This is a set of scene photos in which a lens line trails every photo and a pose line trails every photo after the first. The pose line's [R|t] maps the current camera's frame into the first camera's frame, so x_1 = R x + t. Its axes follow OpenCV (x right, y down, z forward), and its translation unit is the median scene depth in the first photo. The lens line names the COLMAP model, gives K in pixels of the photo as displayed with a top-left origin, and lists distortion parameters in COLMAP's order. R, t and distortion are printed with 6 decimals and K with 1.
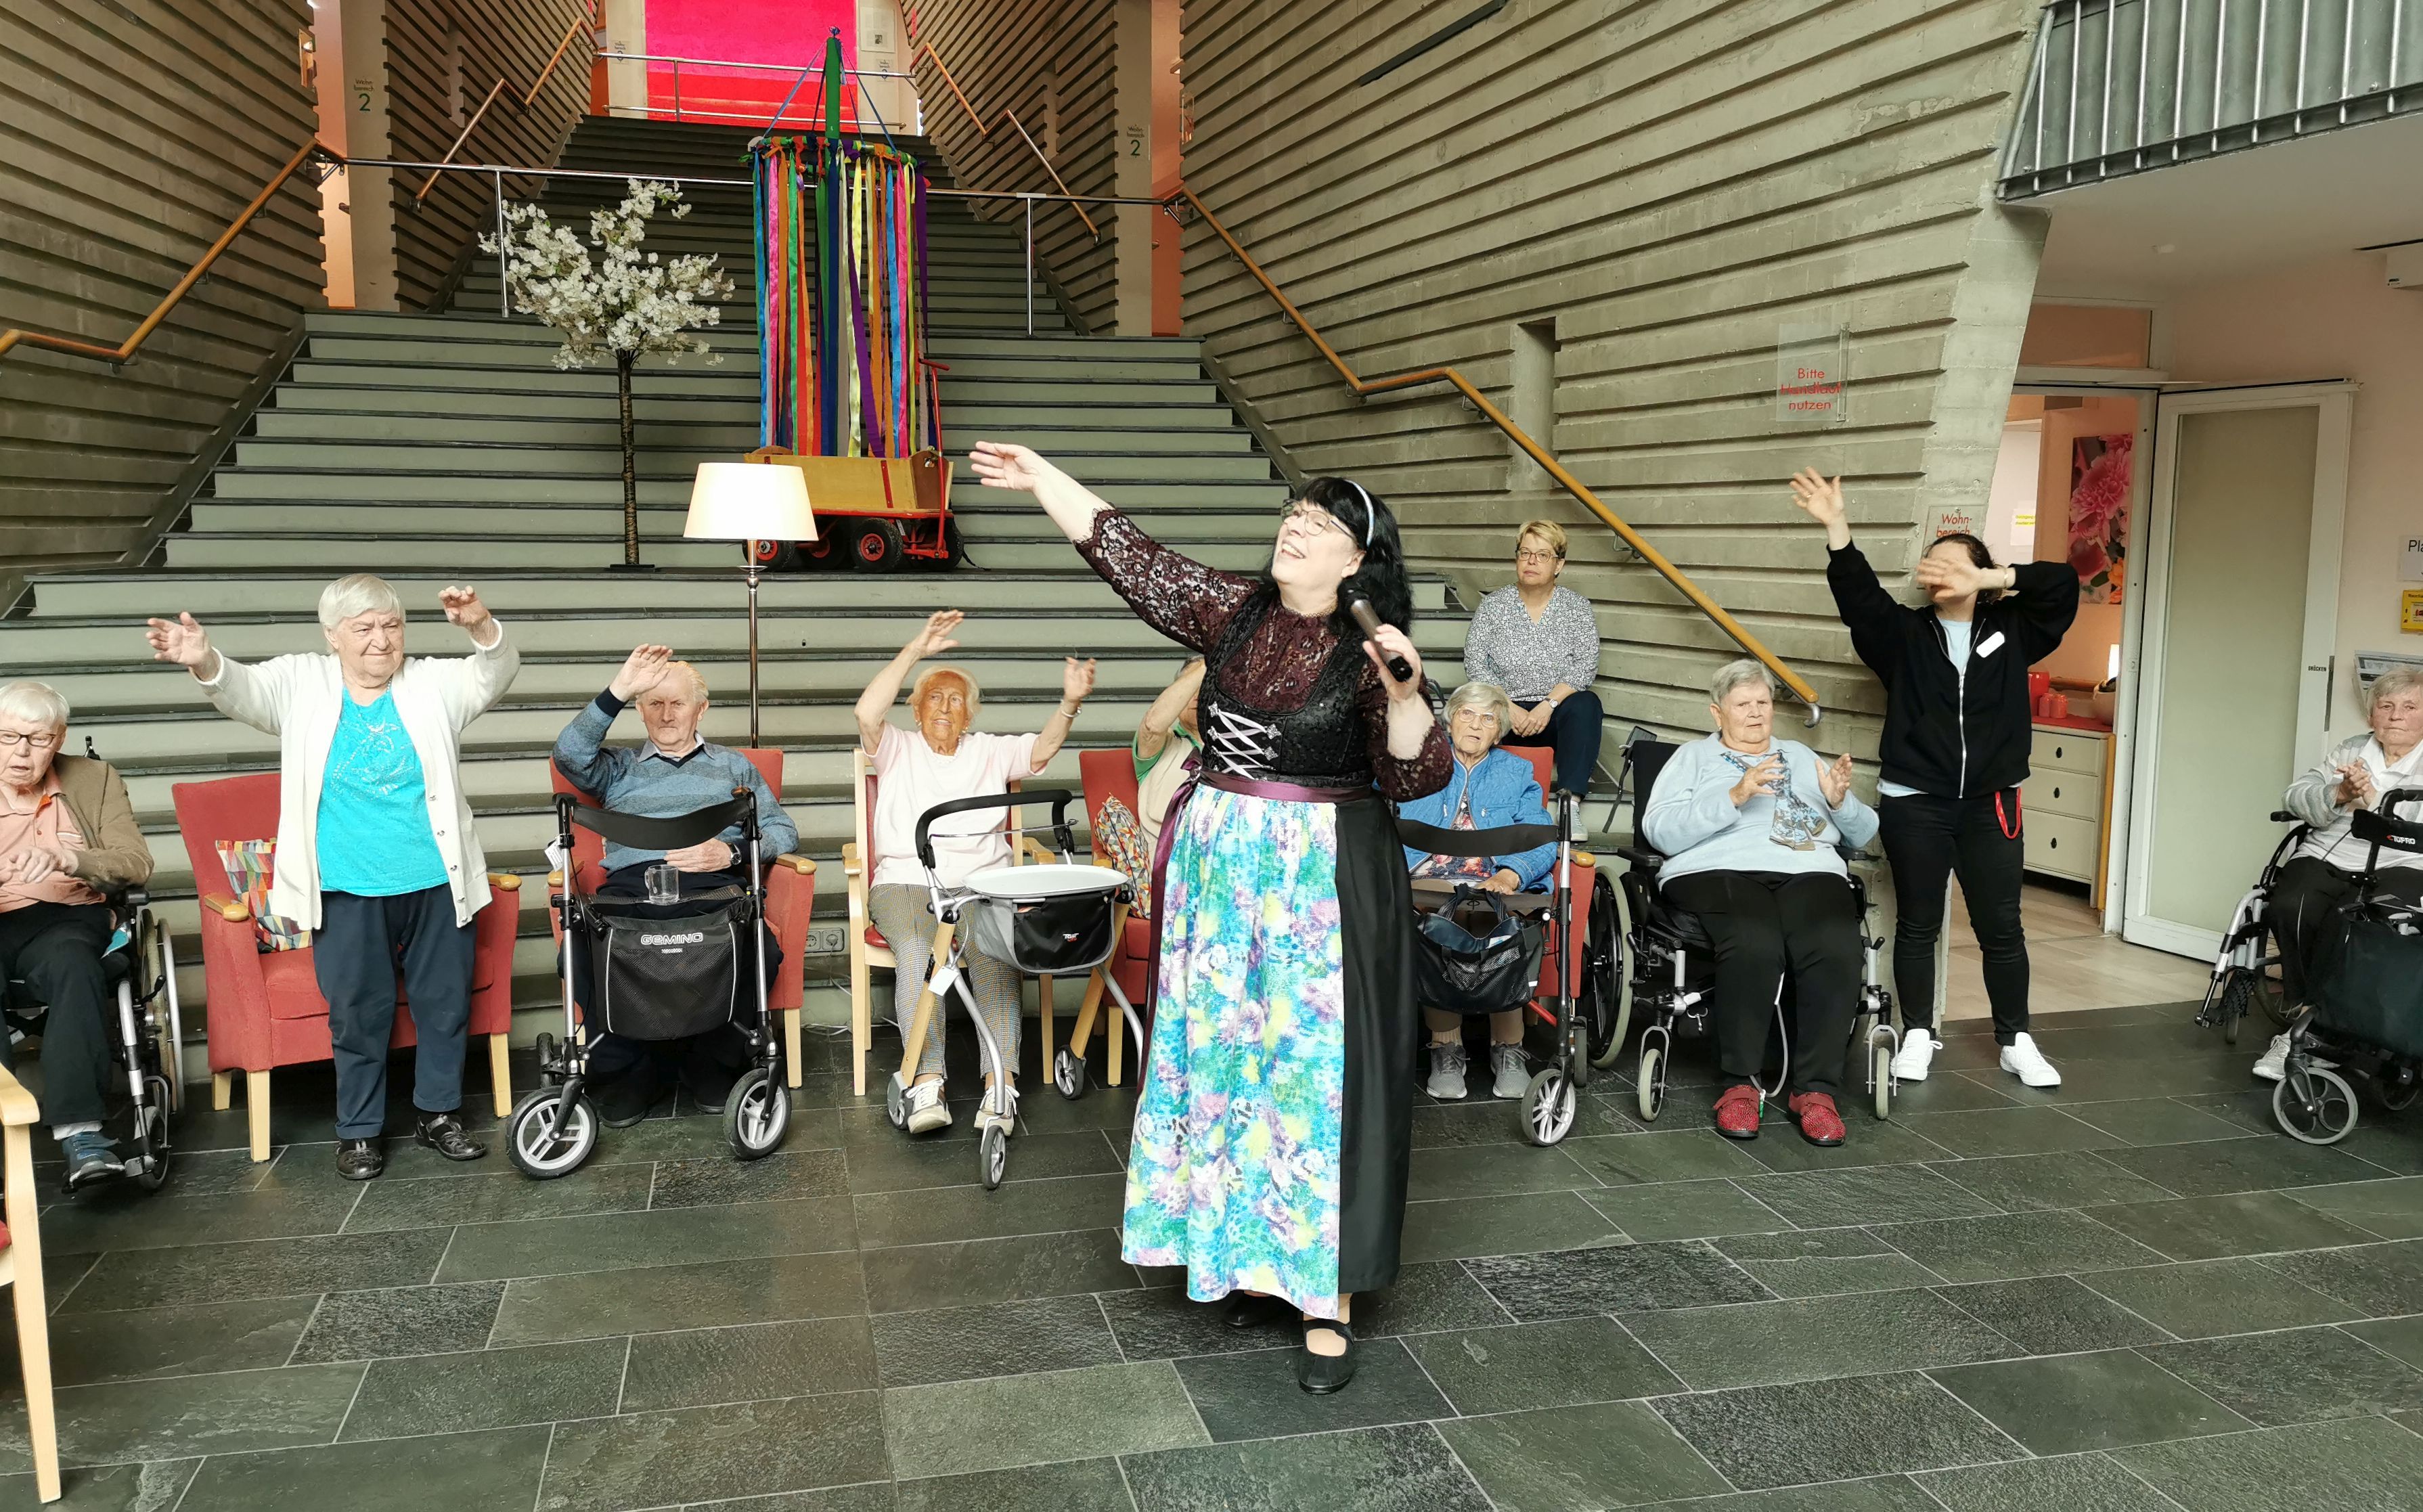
lens RADIAL K [[1910.8, 0, 1211.5], [0, 1910.8, 756.0], [0, 0, 1]] dist [0.090752, -0.143756]
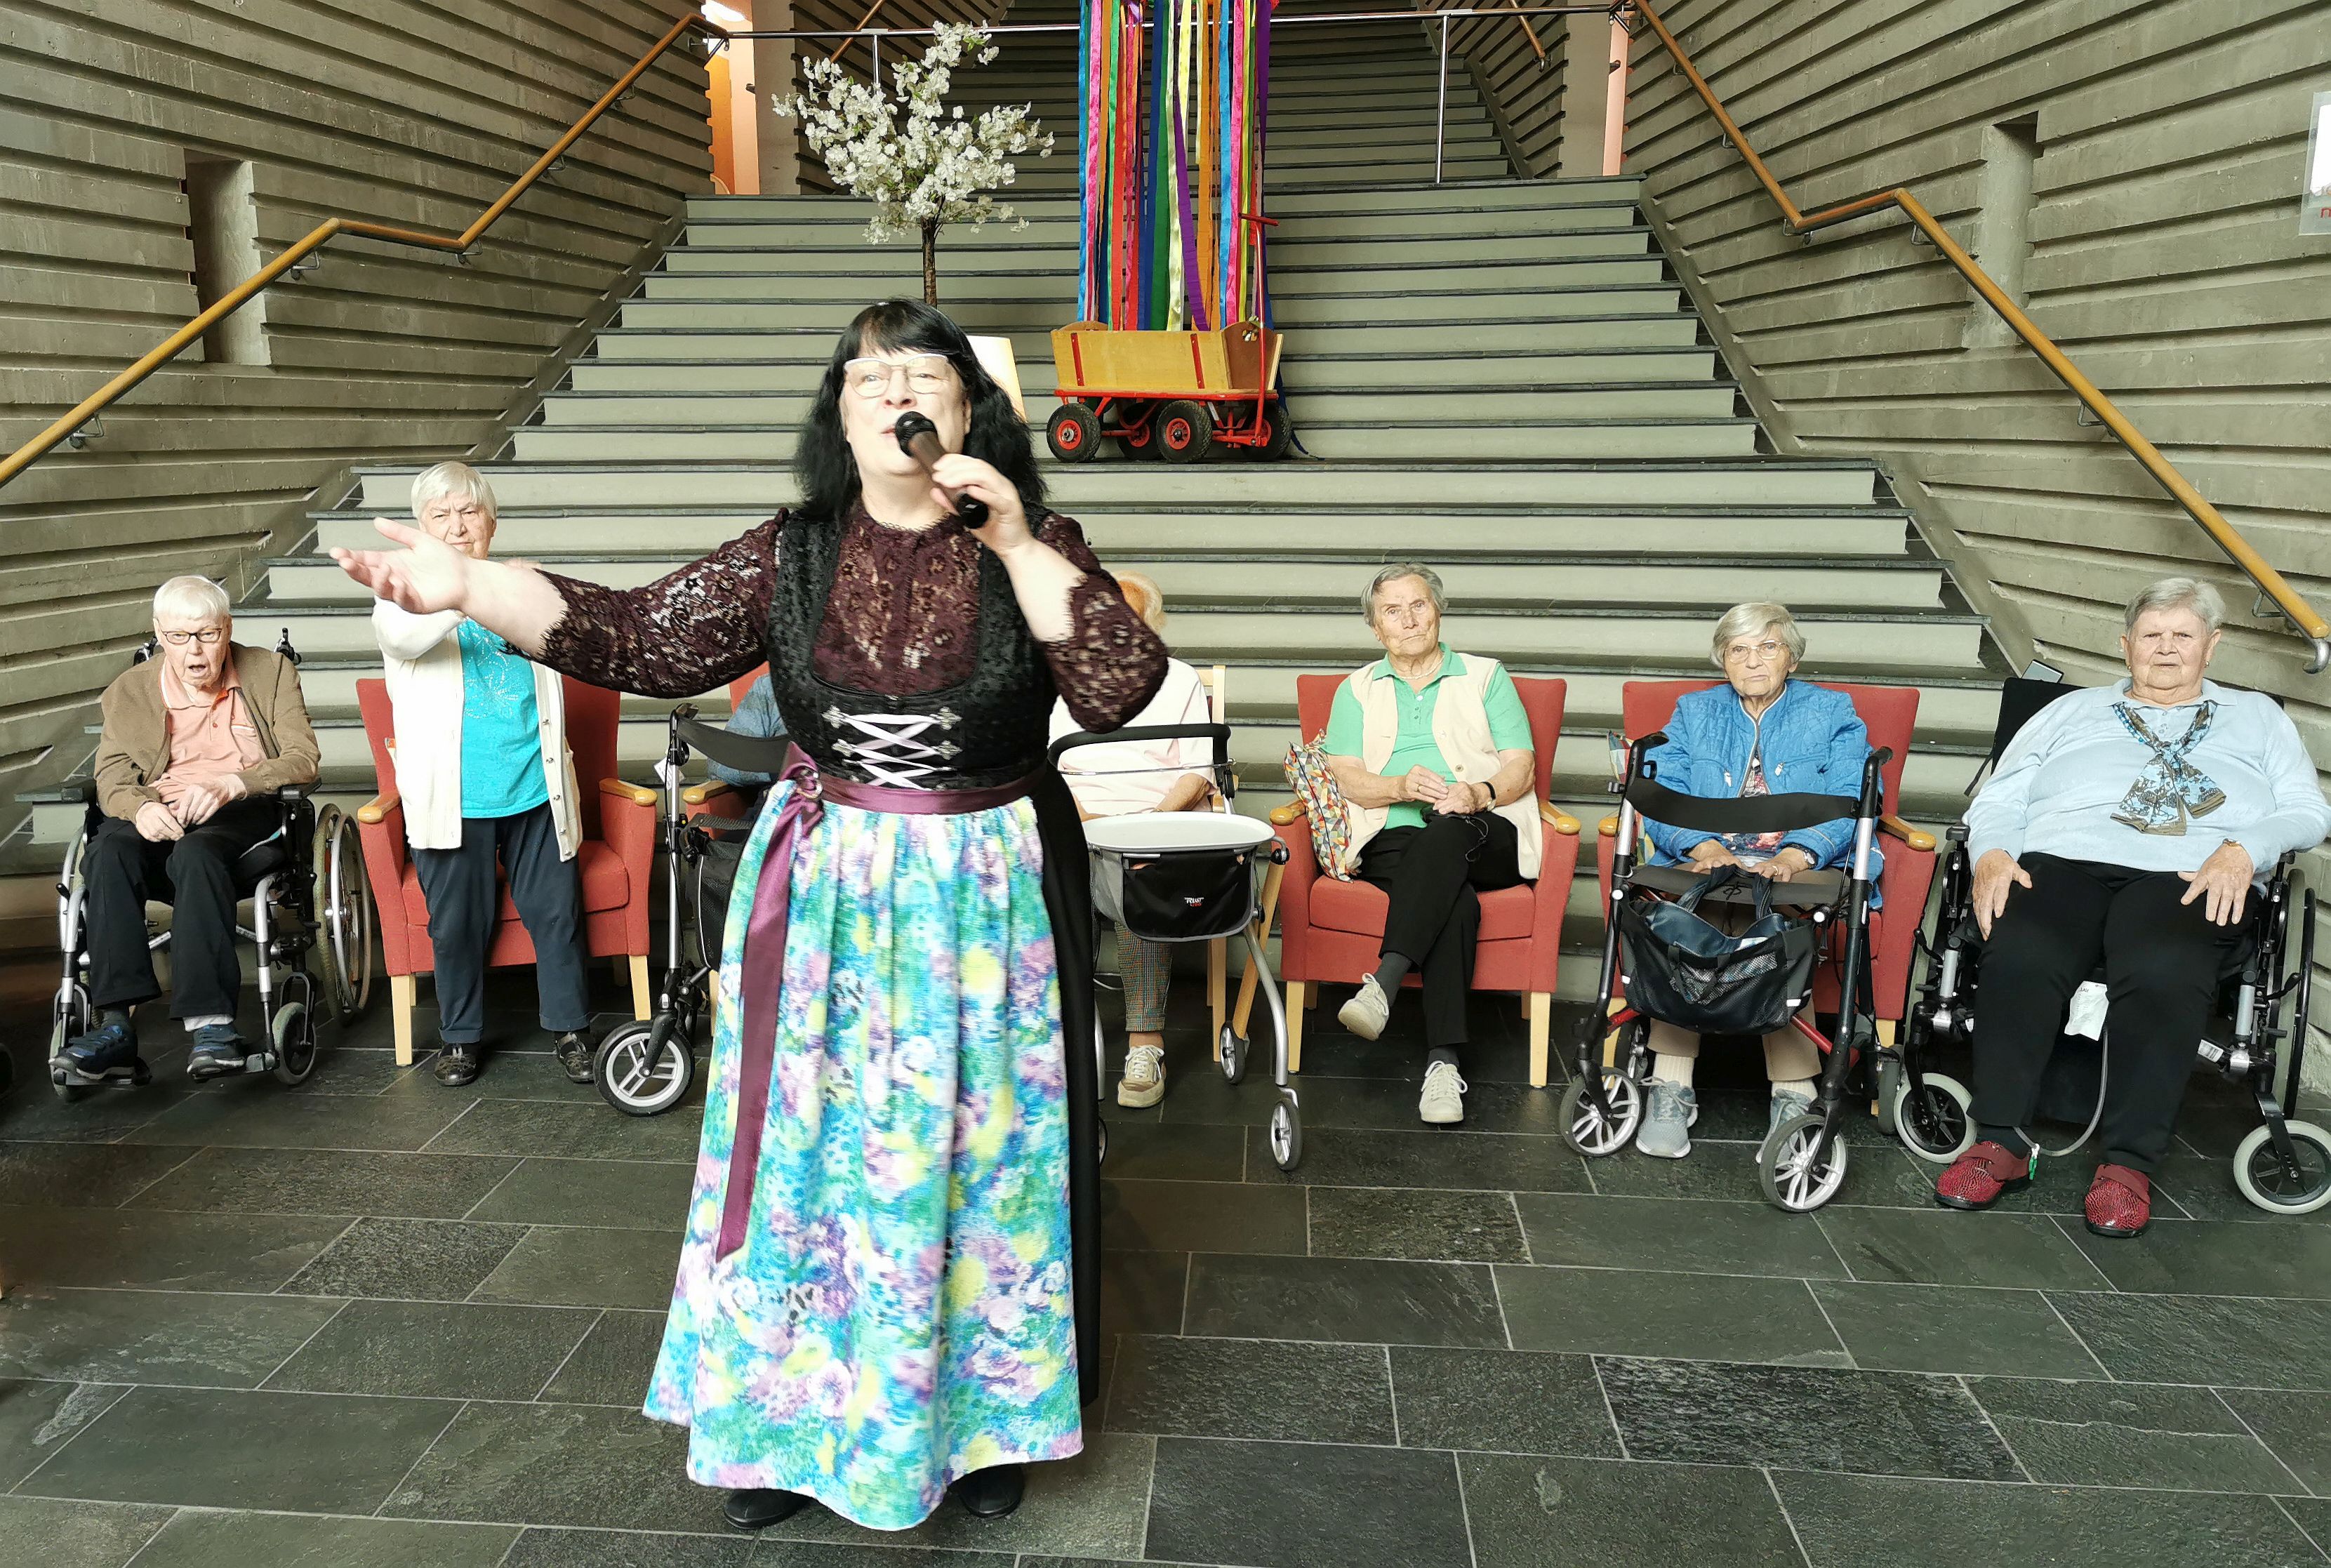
lens RADIAL K [[1948.7, 0, 1092.0], [0, 1948.7, 876.5], [0, 0, 1]] dist [0.092157, -0.131978]
pose [[0.939567, 0.067587, -0.335627, 0.159737], [-0.030827, 0.993040, 0.113674, -0.011069], [0.340974, -0.096458, 0.935111, 0.175721]]
